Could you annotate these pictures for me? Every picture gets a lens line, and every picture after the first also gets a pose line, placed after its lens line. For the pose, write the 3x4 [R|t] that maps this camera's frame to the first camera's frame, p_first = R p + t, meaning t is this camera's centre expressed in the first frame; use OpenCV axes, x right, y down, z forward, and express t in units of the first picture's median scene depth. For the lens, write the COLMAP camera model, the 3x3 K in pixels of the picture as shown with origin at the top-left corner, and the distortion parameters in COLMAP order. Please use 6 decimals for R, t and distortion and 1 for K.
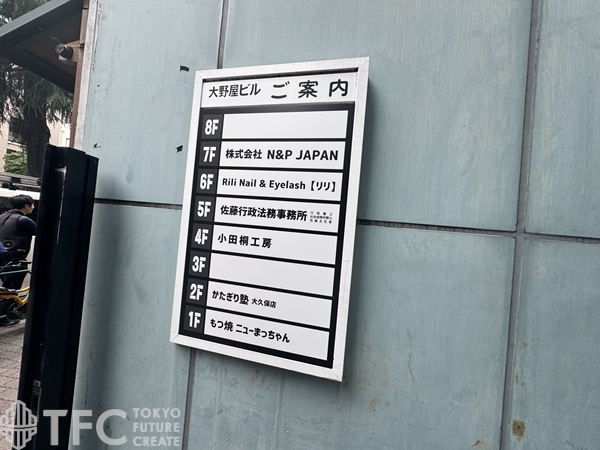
lens RADIAL K [[239.6, 0, 299.4], [0, 239.6, 225.4], [0, 0, 1]] dist [-0.000731, -0.000670]
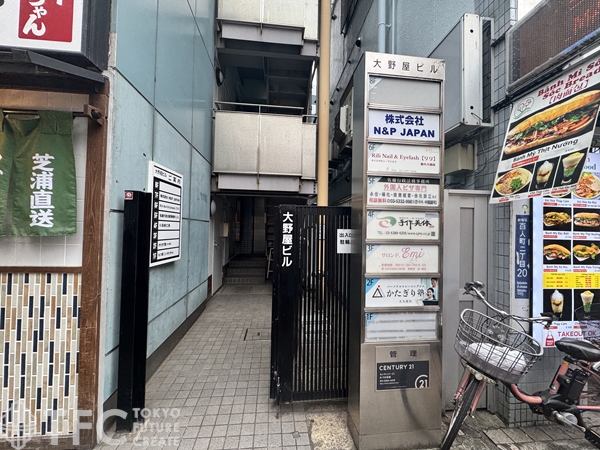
lens RADIAL K [[239.6, 0, 300.5], [0, 239.6, 224.3], [0, 0, 1]] dist [-0.000731, -0.000670]
pose [[-0.248870, -0.069365, 0.966050, -3.545527], [-0.055792, 0.996803, 0.057200, -0.219568], [-0.966929, -0.039663, -0.251944, 0.095492]]
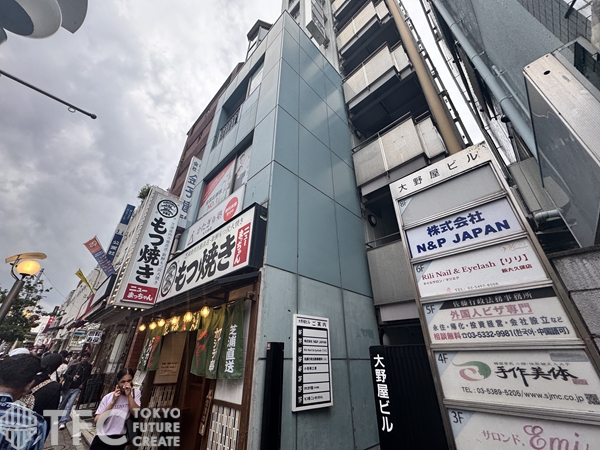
lens RADIAL K [[239.6, 0, 299.5], [0, 239.6, 223.3], [0, 0, 1]] dist [-0.000731, -0.000670]
pose [[0.590645, 0.323562, 0.739220, -3.602604], [0.033753, 0.905379, -0.423260, -0.382479], [-0.806225, 0.274947, 0.523837, -1.310474]]
